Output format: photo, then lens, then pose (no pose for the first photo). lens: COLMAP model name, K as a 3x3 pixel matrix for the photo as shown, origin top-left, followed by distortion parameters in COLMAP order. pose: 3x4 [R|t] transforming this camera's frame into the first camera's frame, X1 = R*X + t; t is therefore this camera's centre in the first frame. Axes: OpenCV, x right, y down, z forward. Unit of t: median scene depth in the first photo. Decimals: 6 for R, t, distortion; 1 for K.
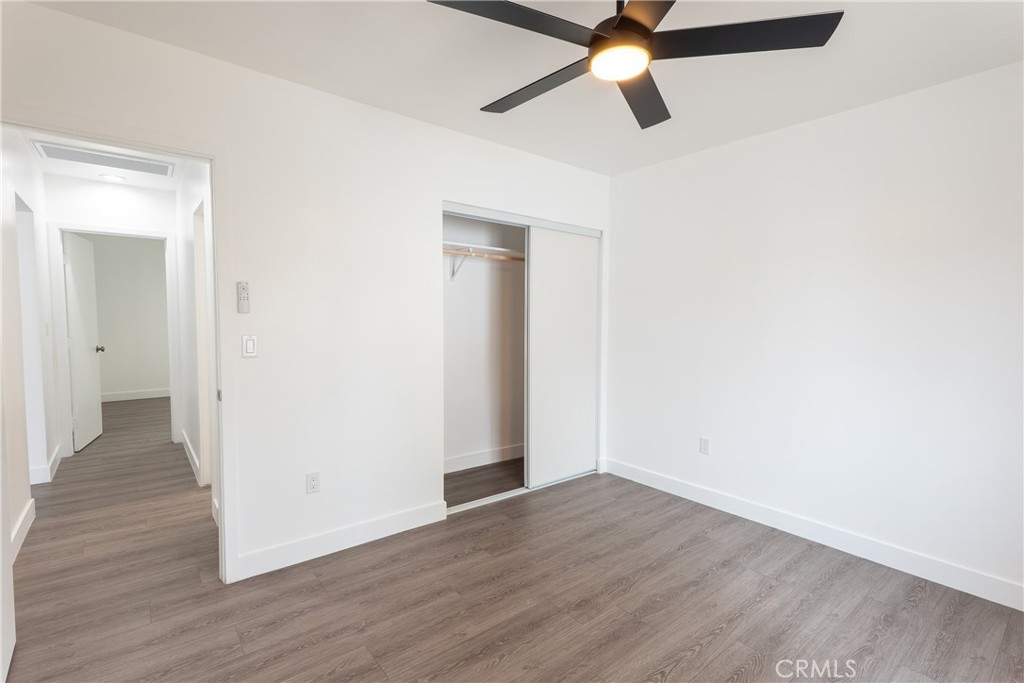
lens RADIAL K [[471.8, 0, 509.4], [0, 471.8, 352.8], [0, 0, 1]] dist [0.009325, -0.000851]
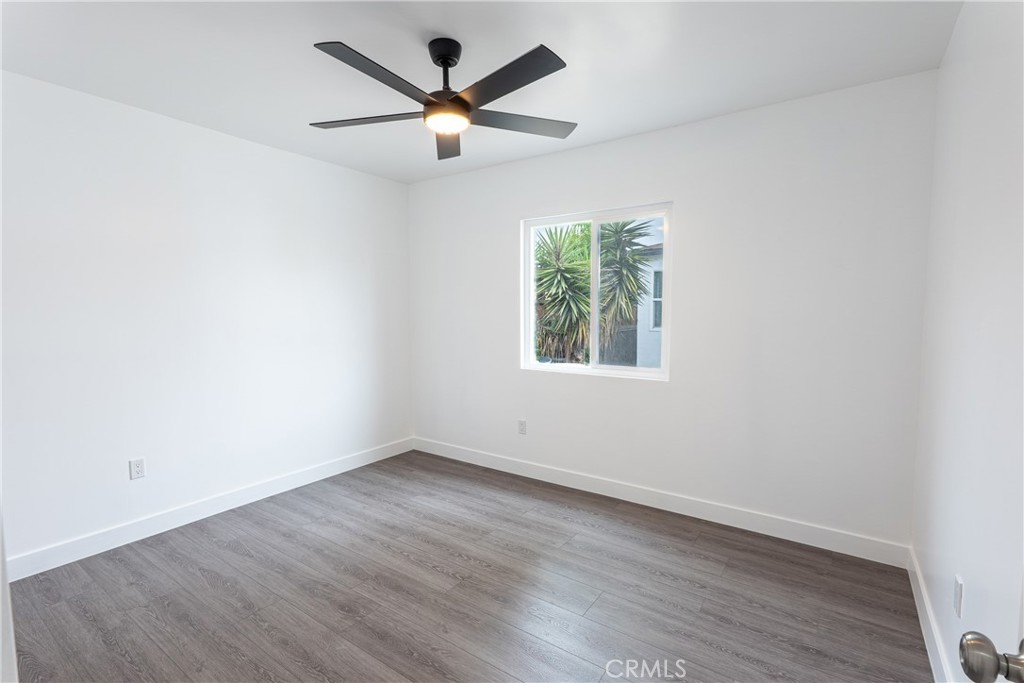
lens RADIAL K [[471.8, 0, 507.2], [0, 471.8, 343.7], [0, 0, 1]] dist [0.009325, -0.000851]
pose [[-0.279417, -0.075561, 0.957192, -0.745736], [0.076921, 0.991933, 0.100758, -0.072801], [-0.957084, 0.101782, -0.271351, 0.808893]]
